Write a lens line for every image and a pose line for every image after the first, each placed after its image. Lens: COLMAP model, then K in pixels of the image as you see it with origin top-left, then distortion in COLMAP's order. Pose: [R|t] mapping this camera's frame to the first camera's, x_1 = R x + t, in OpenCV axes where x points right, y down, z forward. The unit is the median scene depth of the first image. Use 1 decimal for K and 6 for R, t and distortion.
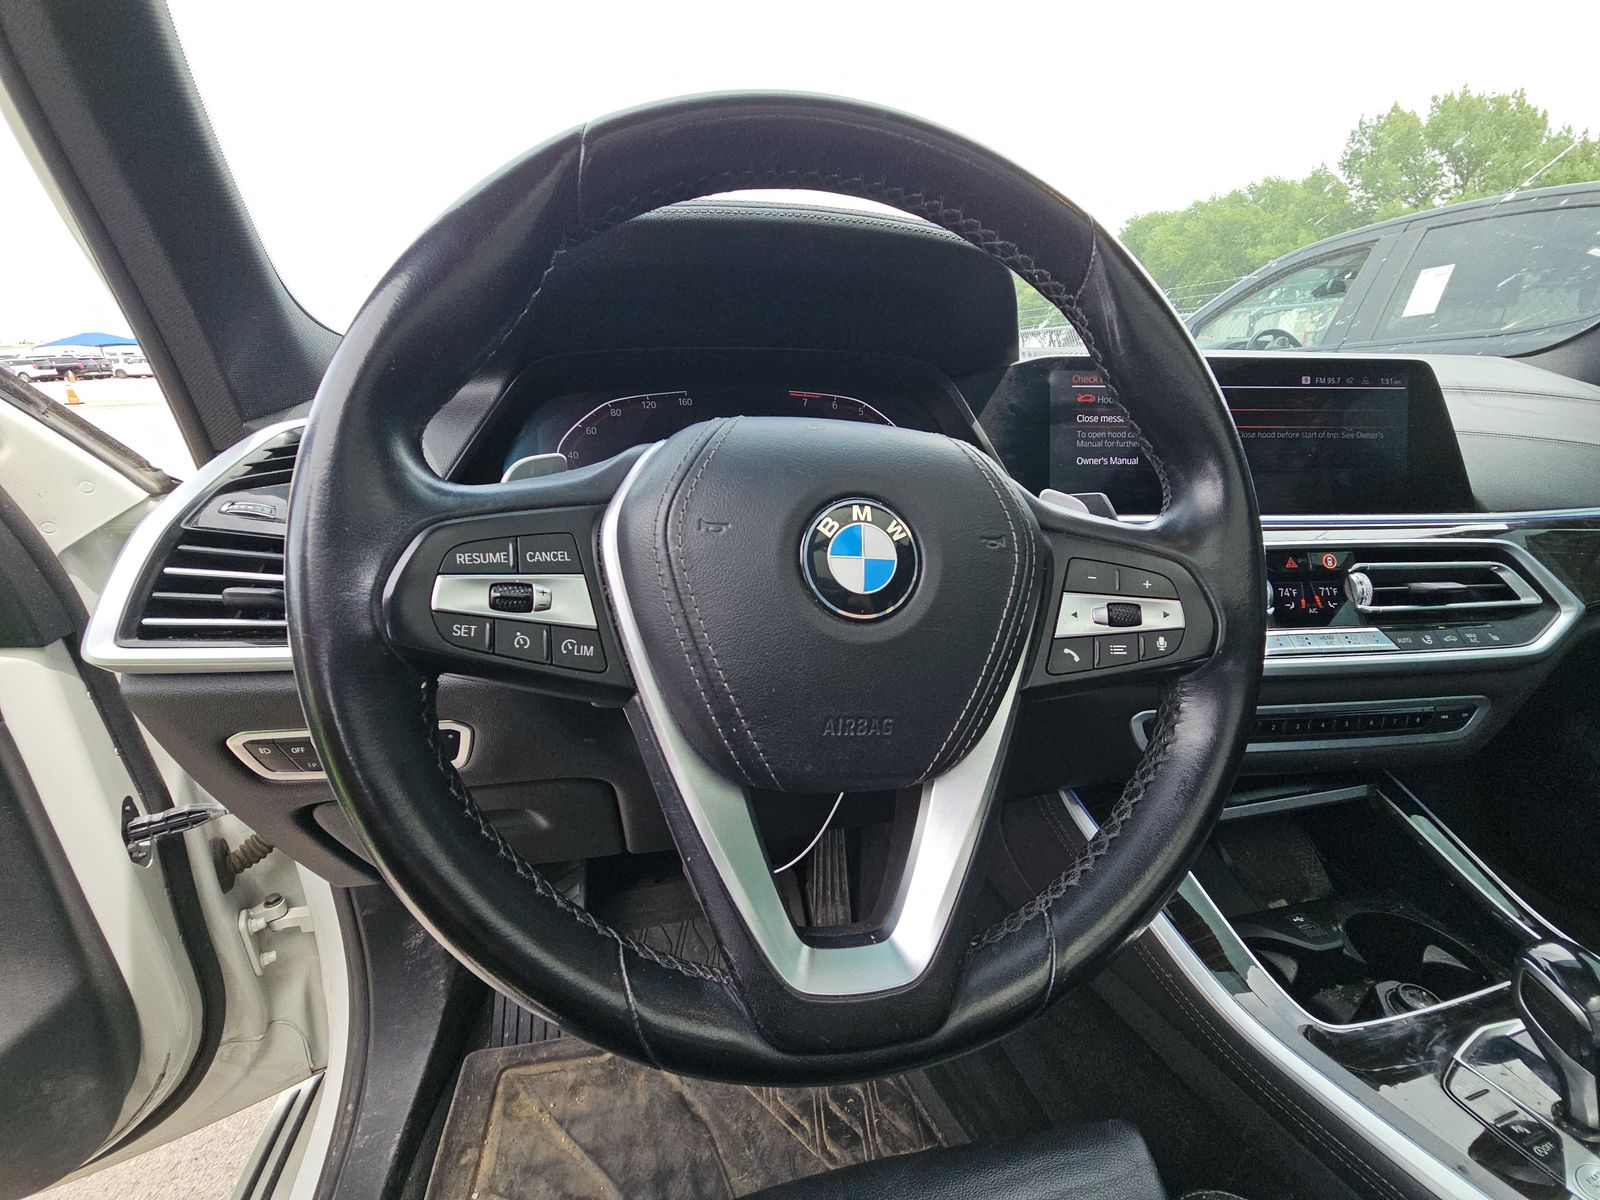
lens RADIAL K [[656.9, 0, 795.4], [0, 656.9, 596.4], [0, 0, 1]] dist [0.000161, -0.010439]
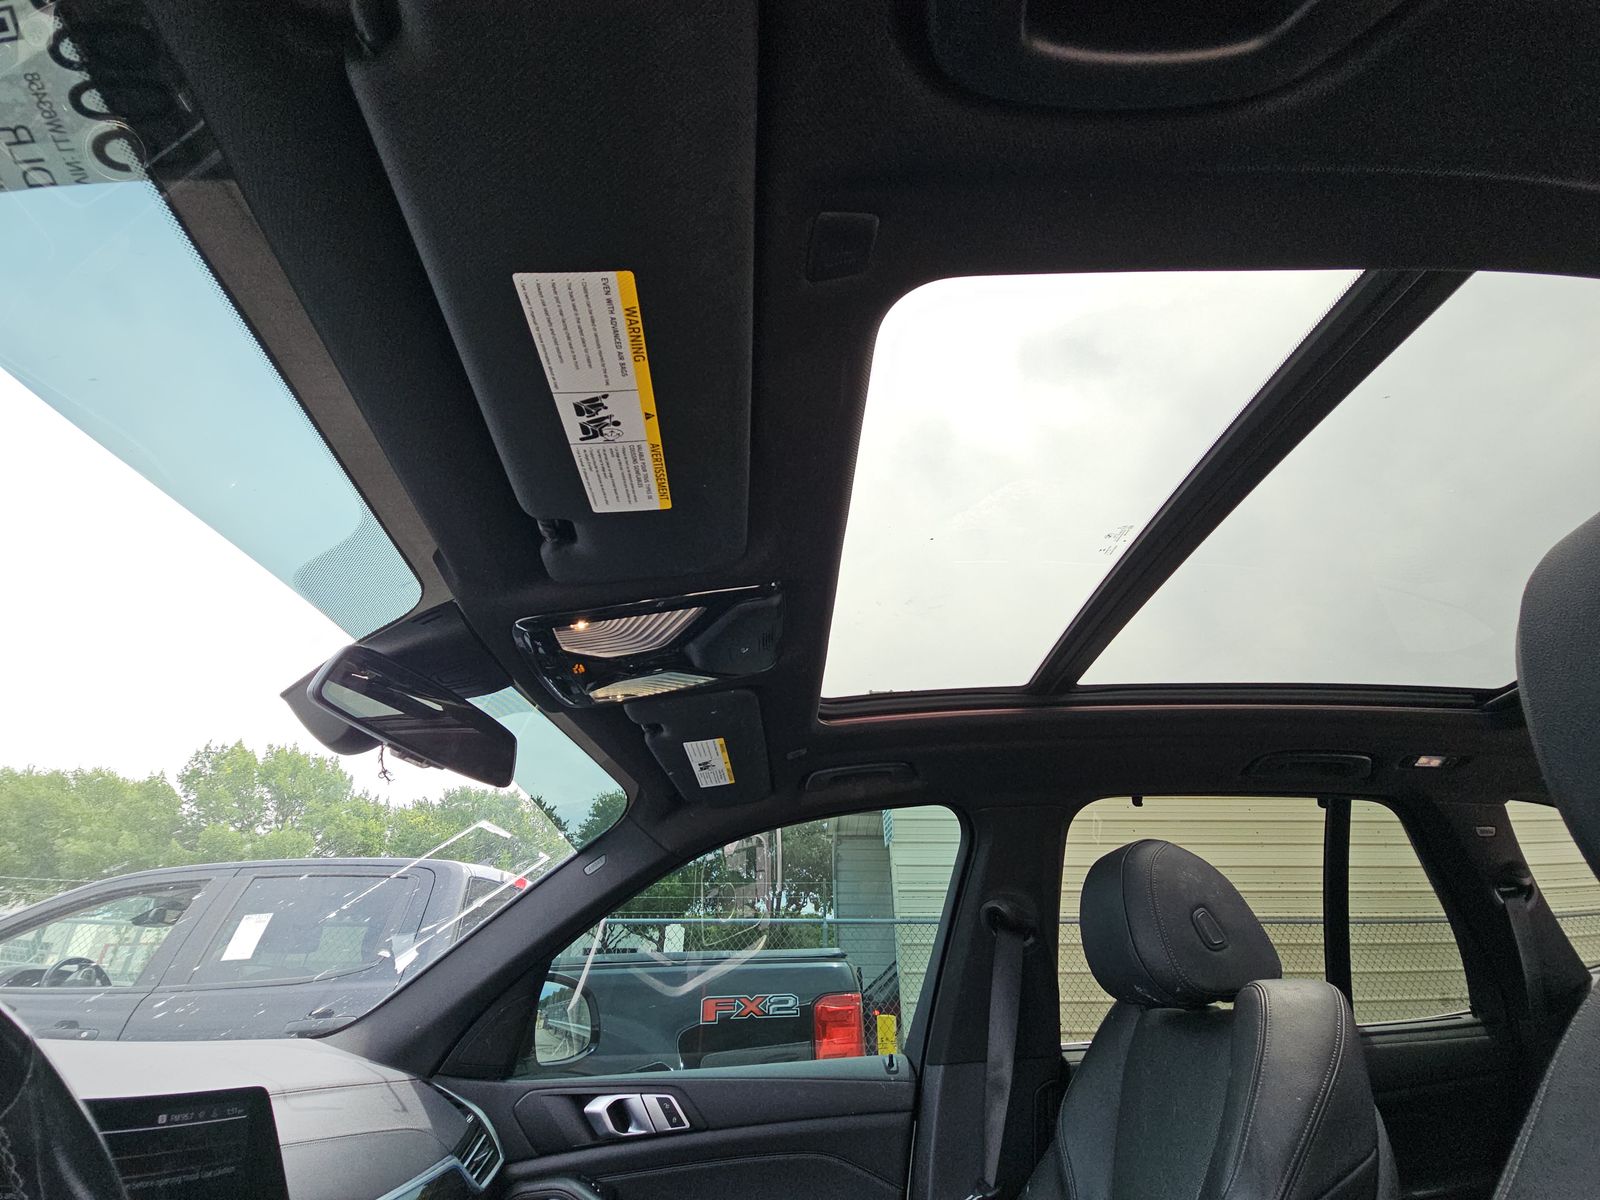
lens RADIAL K [[651.3, 0, 800.4], [0, 651.3, 598.5], [0, 0, 1]] dist [0.008413, -0.009235]
pose [[0.179253, 0.510058, 0.841255, -0.296933], [0.325351, 0.776257, -0.539974, -0.111205], [-0.928448, 0.370495, -0.026802, -0.181968]]
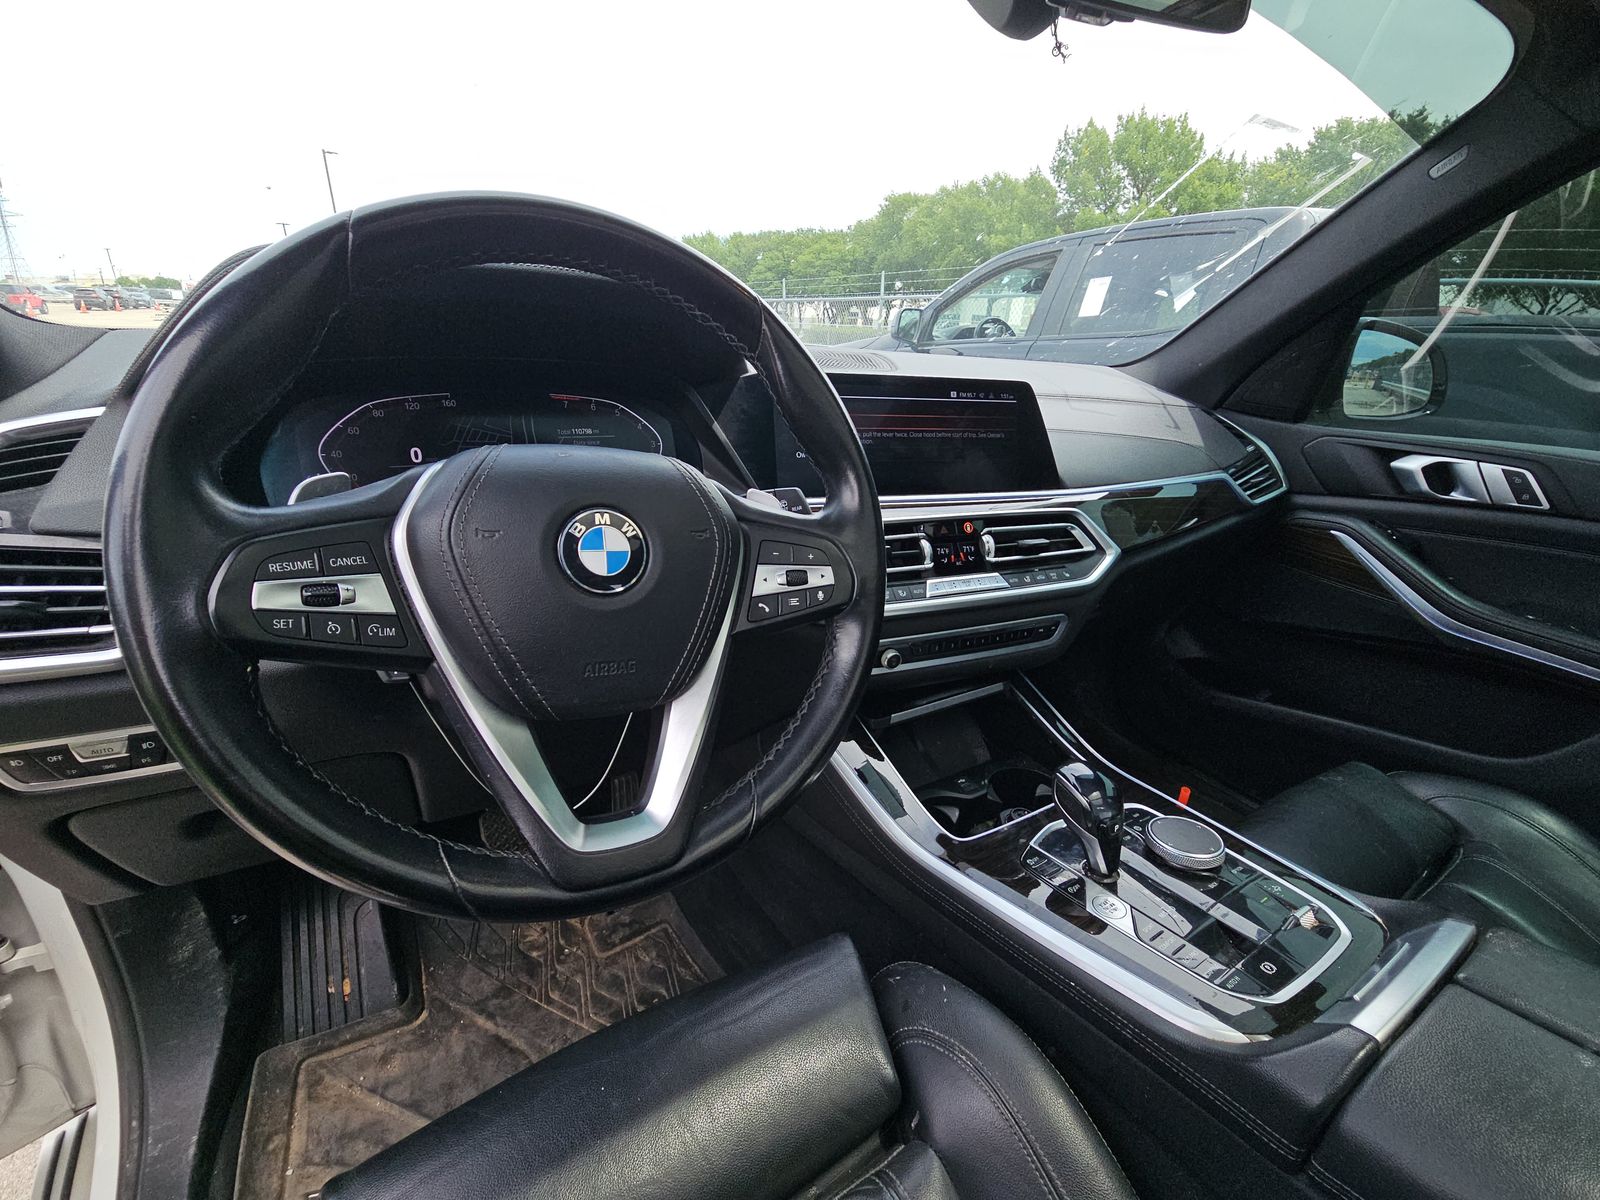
lens RADIAL K [[651.3, 0, 800.4], [0, 651.3, 598.5], [0, 0, 1]] dist [0.008413, -0.009235]
pose [[0.948461, -0.069986, 0.309070, 0.029455], [0.052145, 0.996481, 0.065626, -0.012450], [-0.312575, -0.046127, 0.948773, -0.234338]]
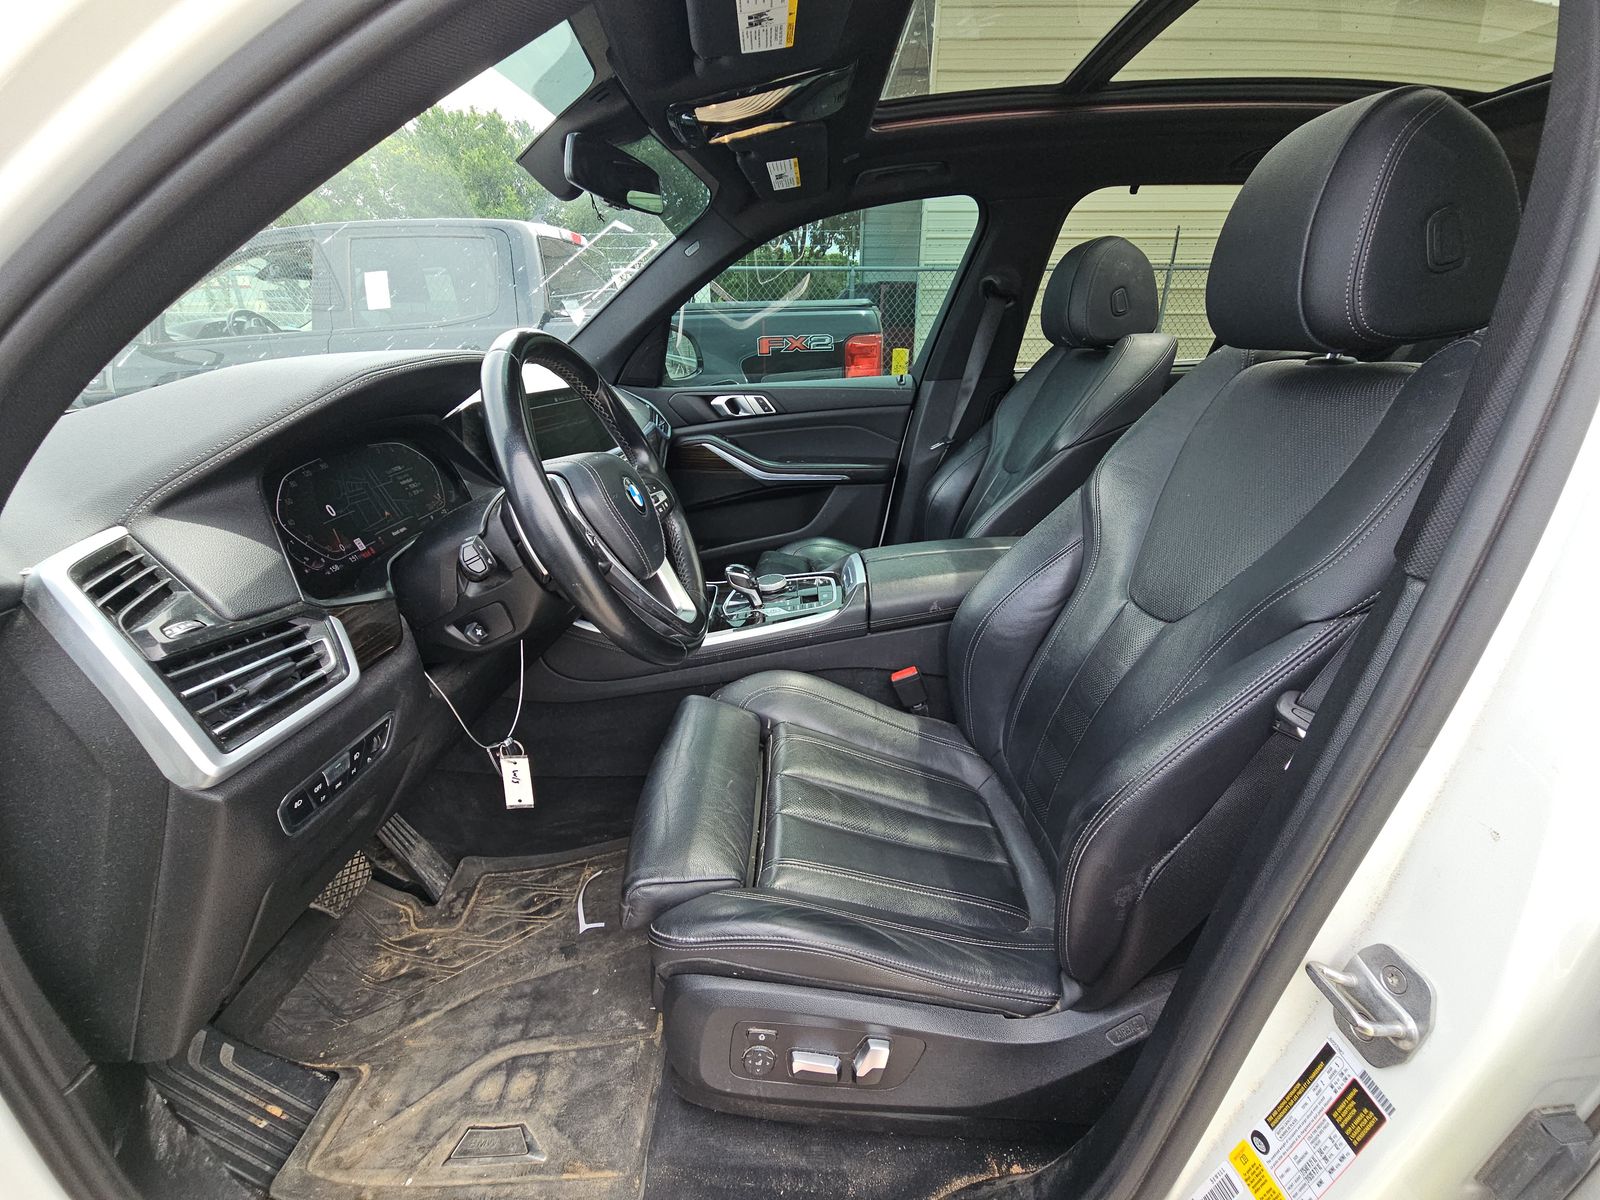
lens RADIAL K [[651.3, 0, 800.4], [0, 651.3, 598.5], [0, 0, 1]] dist [0.008413, -0.009235]
pose [[0.210924, -0.372682, 0.903670, -1.325334], [0.322339, 0.899277, 0.295634, -0.133555], [-0.922827, 0.228932, 0.309809, -0.261127]]
